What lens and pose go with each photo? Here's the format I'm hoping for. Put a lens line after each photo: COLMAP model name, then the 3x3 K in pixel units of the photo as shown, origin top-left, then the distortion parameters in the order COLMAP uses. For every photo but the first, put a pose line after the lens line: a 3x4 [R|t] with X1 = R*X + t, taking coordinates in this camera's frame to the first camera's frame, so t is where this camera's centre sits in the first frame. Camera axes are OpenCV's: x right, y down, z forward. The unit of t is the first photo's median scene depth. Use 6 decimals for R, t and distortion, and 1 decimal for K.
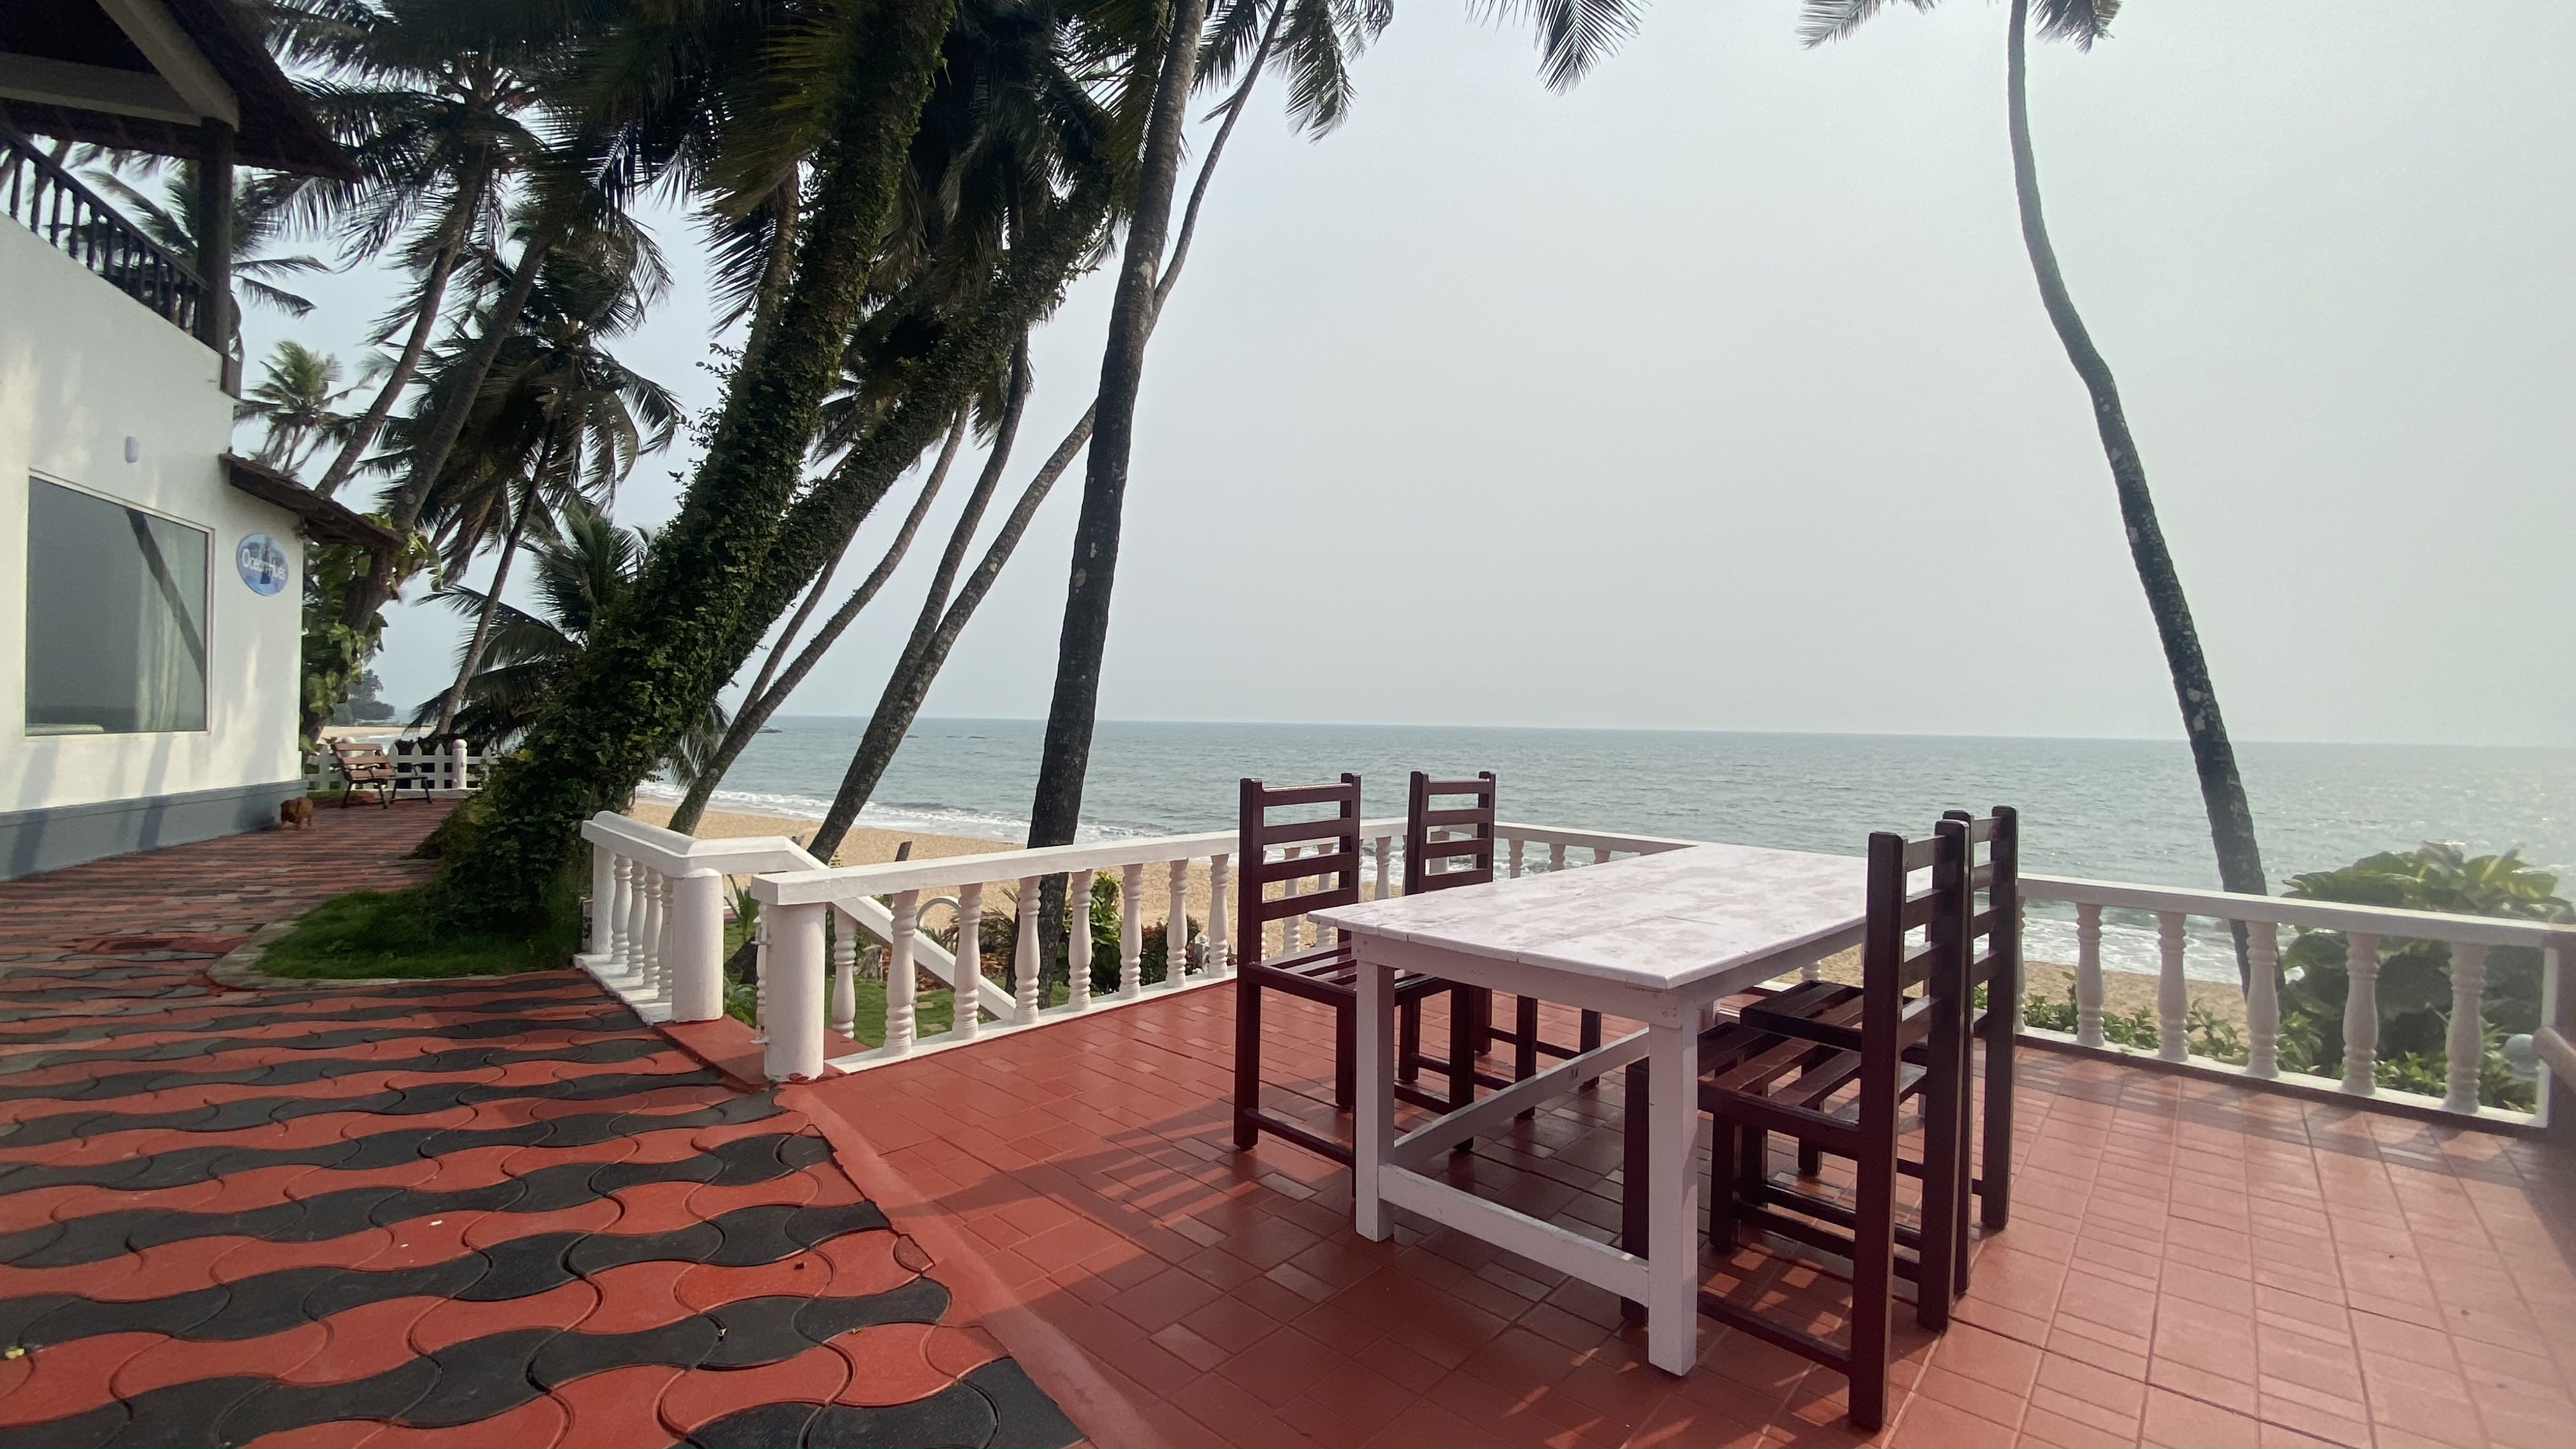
lens RADIAL K [[1046.8, 0, 1283.1], [0, 1046.8, 728.5], [0, 0, 1]] dist [0.028293, -0.023221]
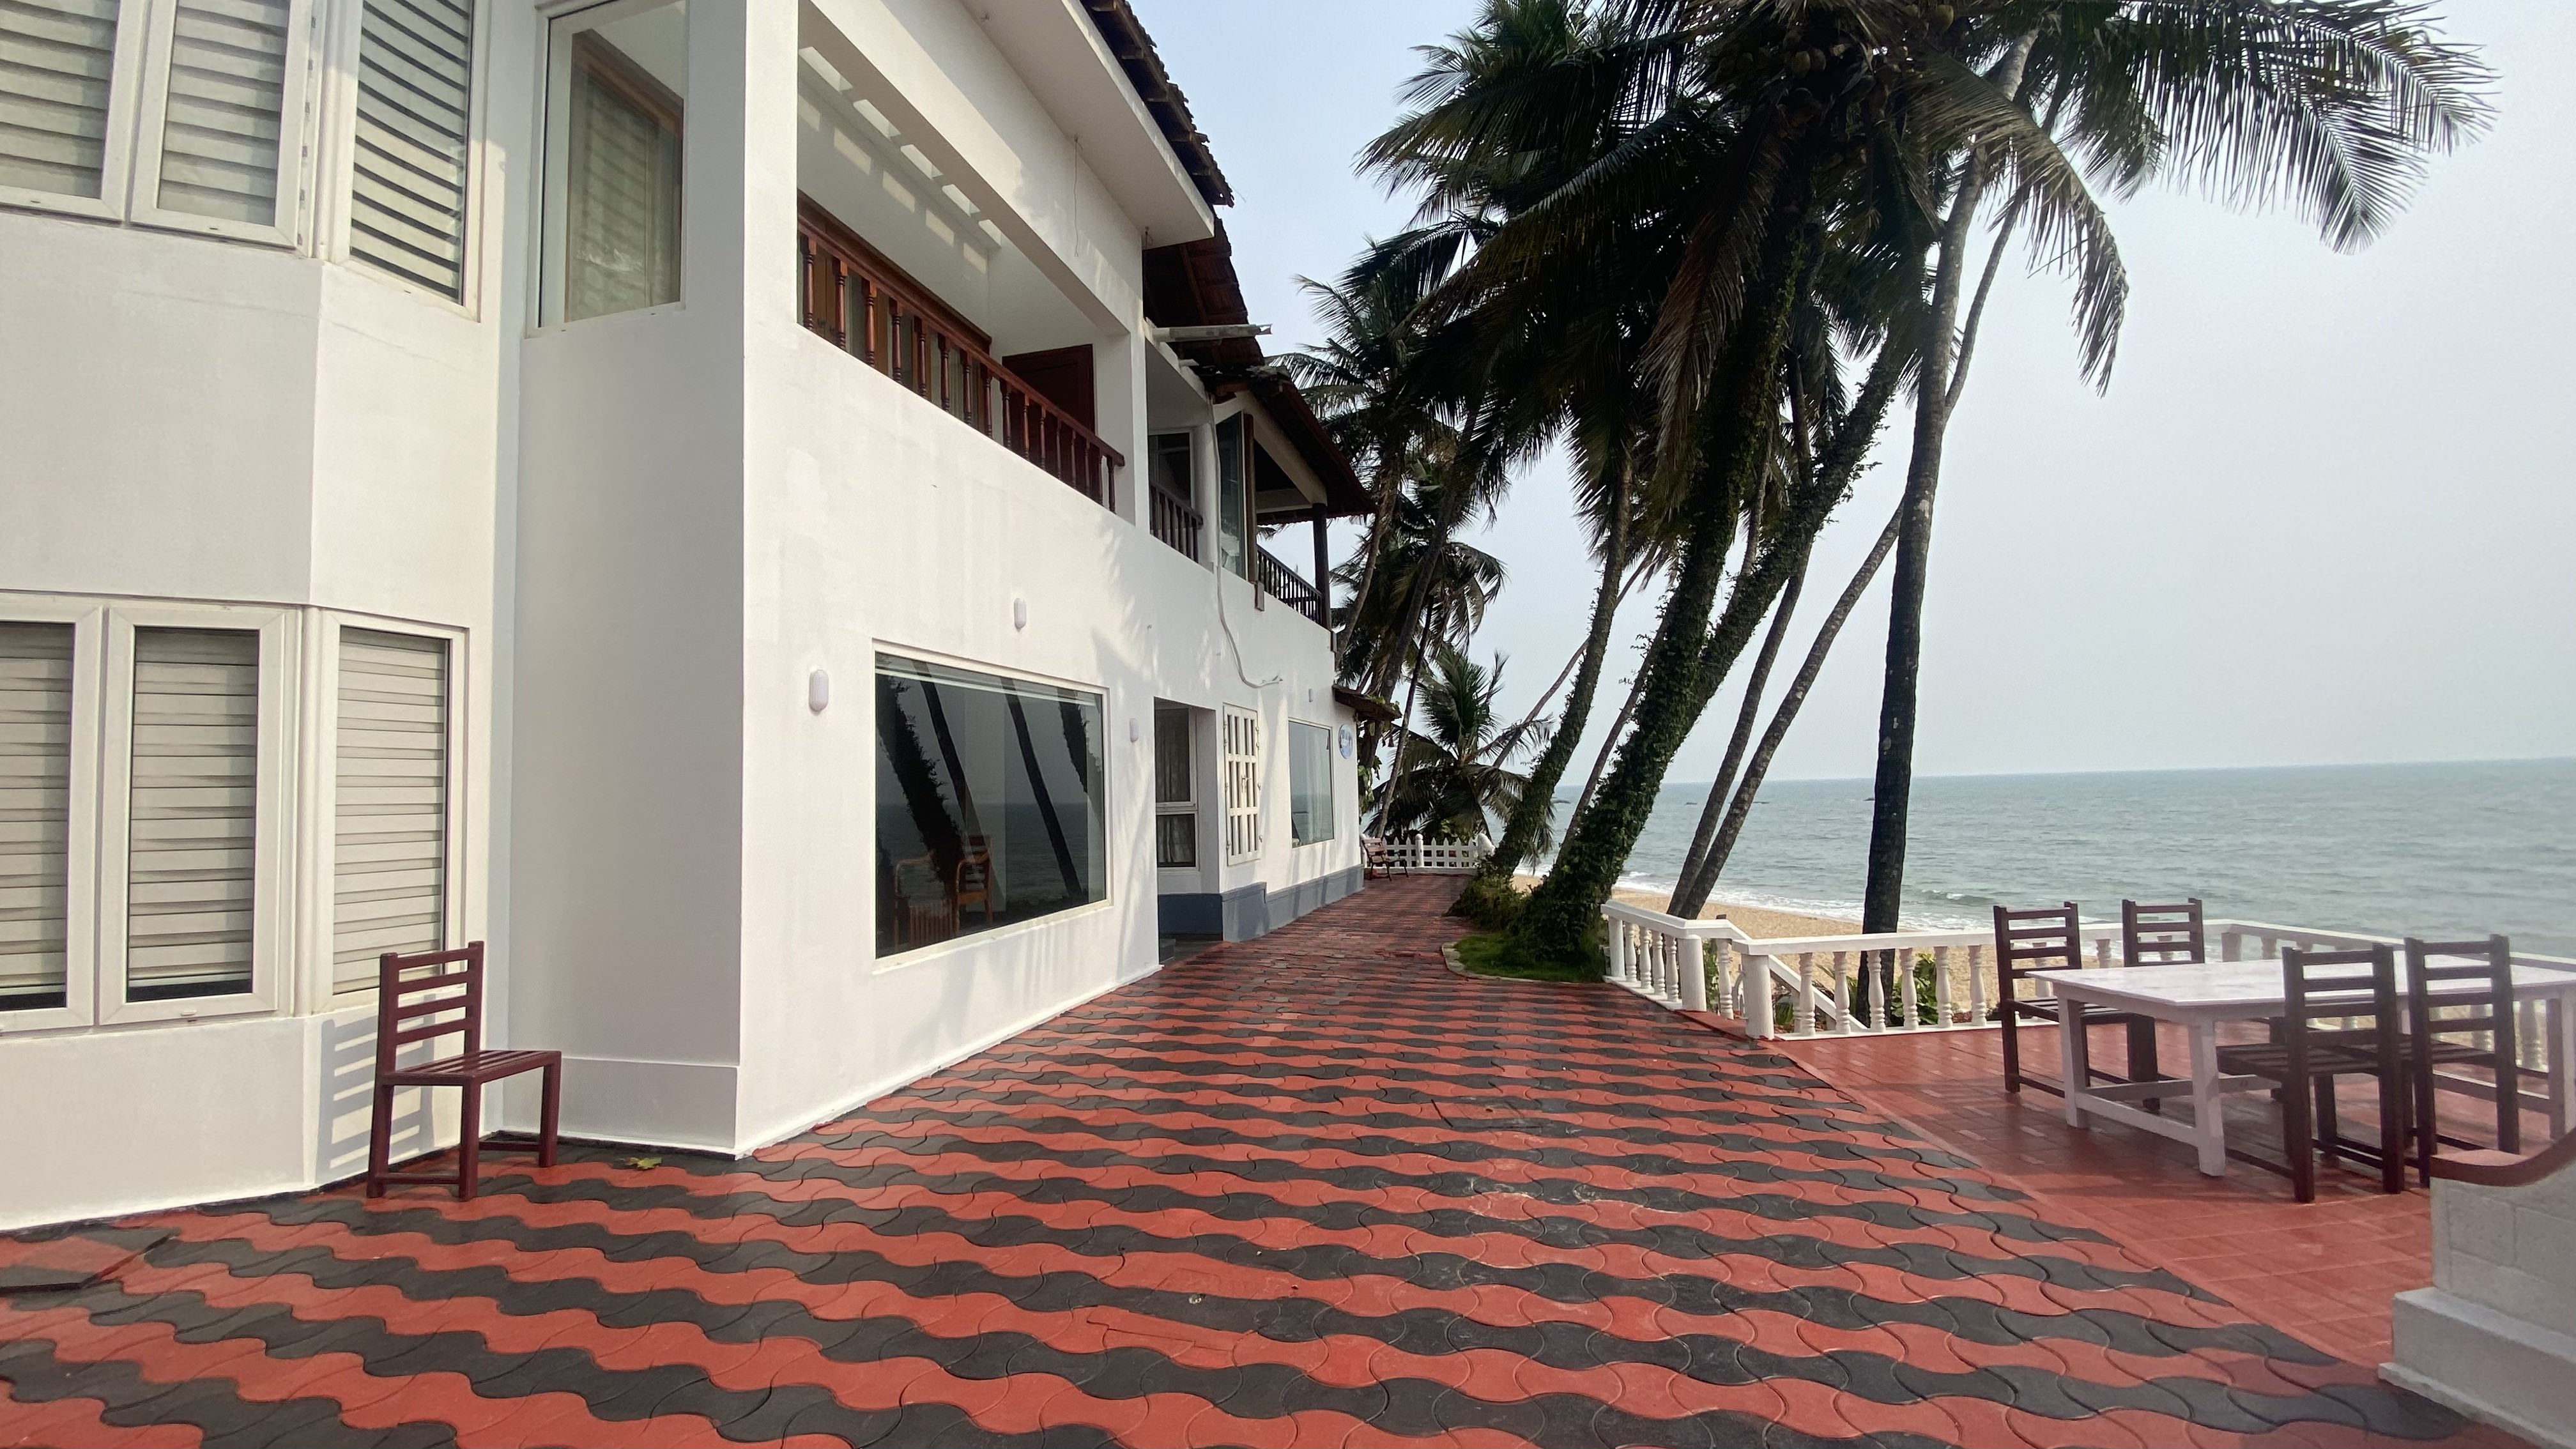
lens RADIAL K [[1050.1, 0, 1254.9], [0, 1050.1, 725.0], [0, 0, 1]] dist [0.022574, -0.023315]
pose [[0.744297, -0.080845, -0.662938, 0.138497], [0.038489, 0.996189, -0.078272, -0.097355], [0.666739, 0.032741, 0.744572, -0.739699]]
